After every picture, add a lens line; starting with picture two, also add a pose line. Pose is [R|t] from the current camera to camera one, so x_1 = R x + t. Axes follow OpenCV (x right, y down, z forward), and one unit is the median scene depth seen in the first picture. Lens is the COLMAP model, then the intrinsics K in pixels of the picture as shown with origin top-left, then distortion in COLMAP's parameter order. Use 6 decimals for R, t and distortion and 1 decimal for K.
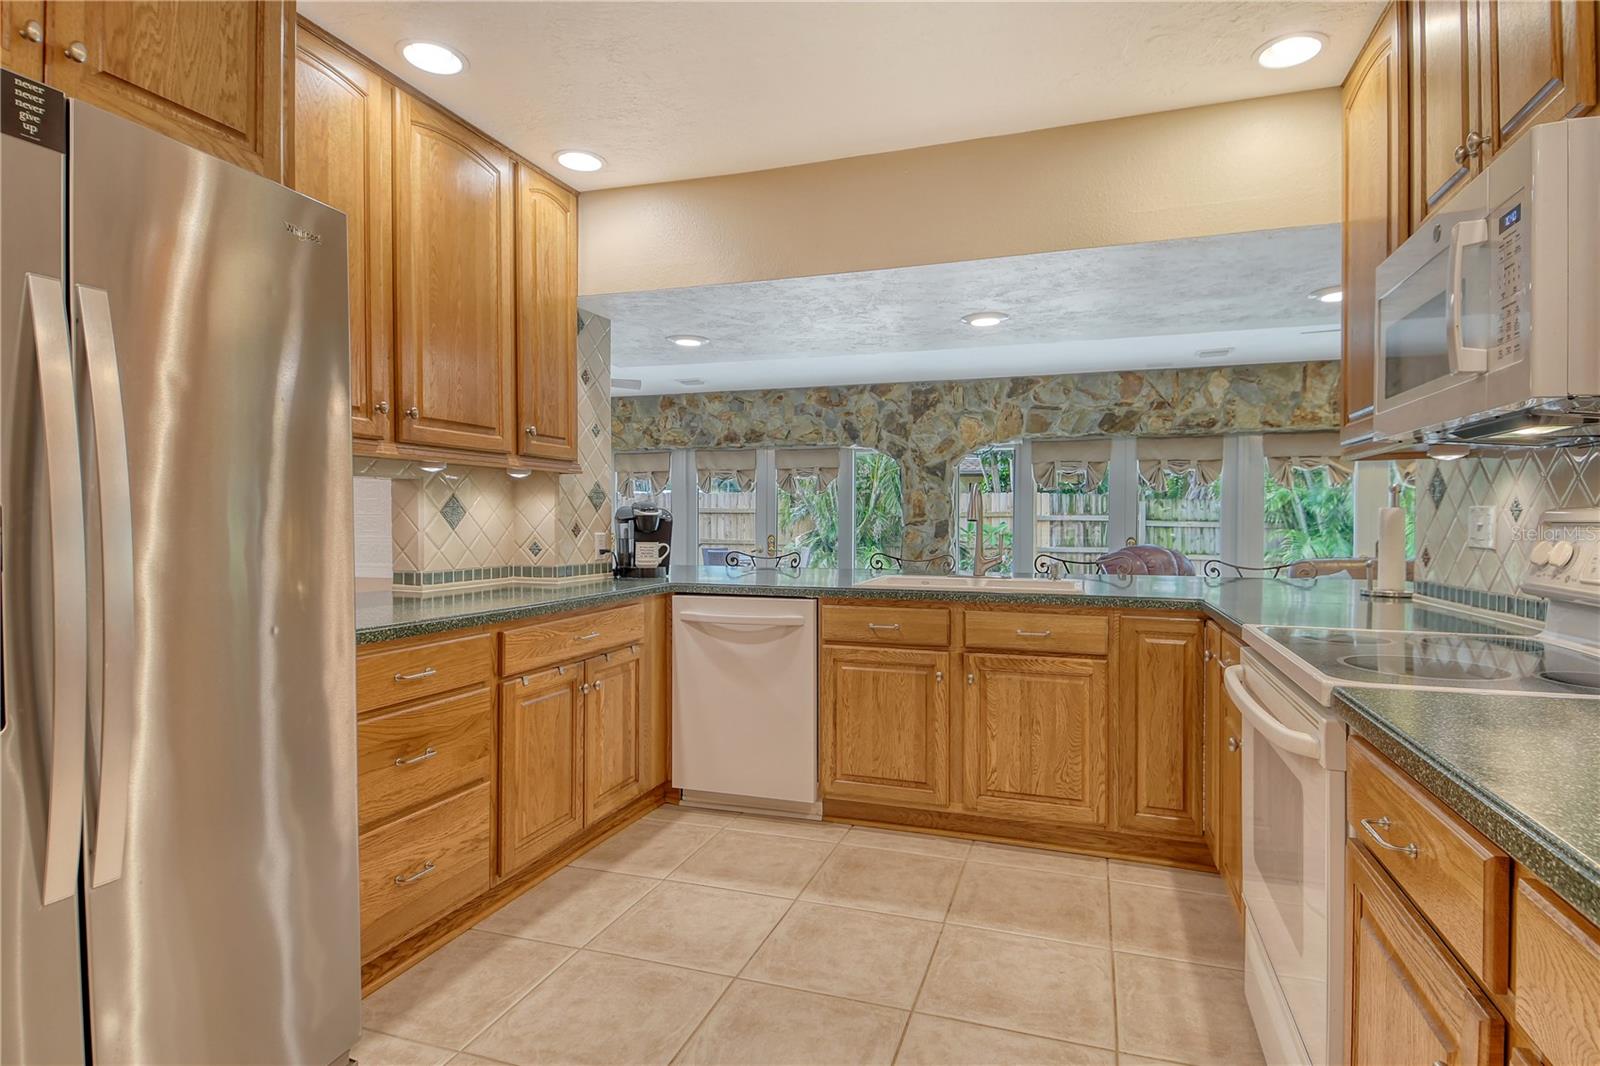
lens RADIAL K [[843.4, 0, 803.5], [0, 843.4, 519.5], [0, 0, 1]] dist [0.041855, -0.026193]
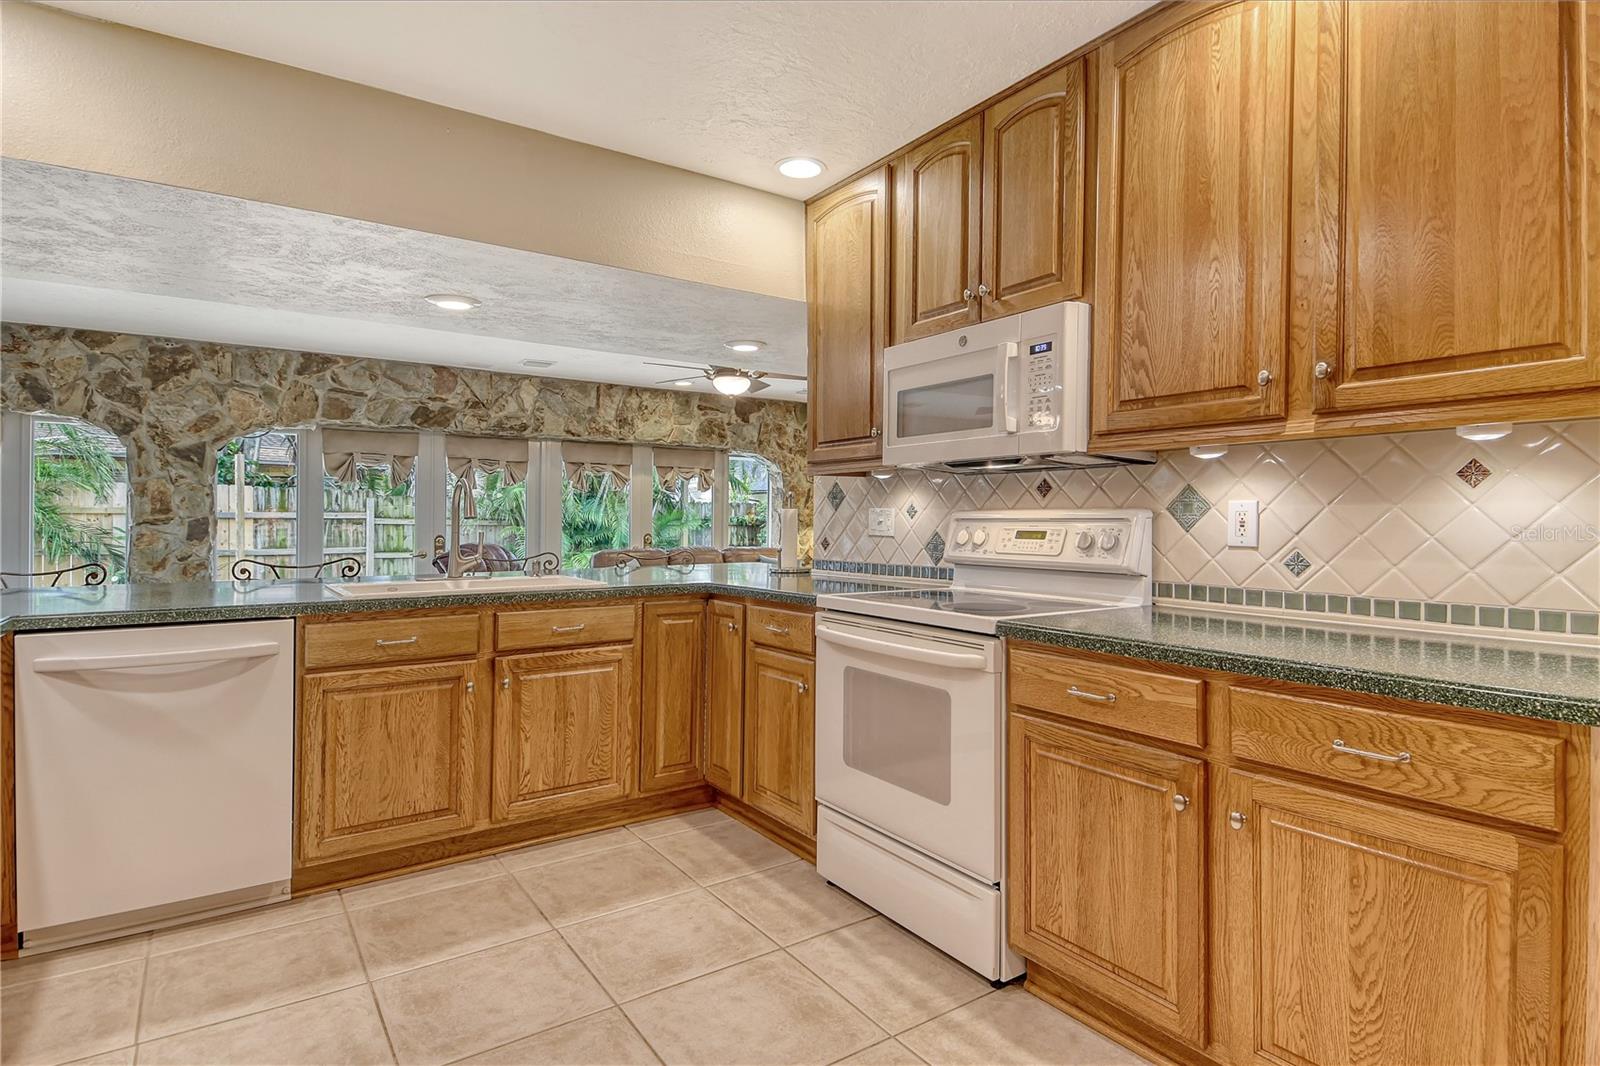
lens RADIAL K [[843.4, 0, 835.6], [0, 843.4, 515.1], [0, 0, 1]] dist [0.041855, -0.026193]
pose [[0.585486, 0.002534, 0.810678, -0.344892], [-0.000757, 0.999996, -0.002579, -0.000106], [-0.810682, 0.000896, 0.585486, 0.127213]]
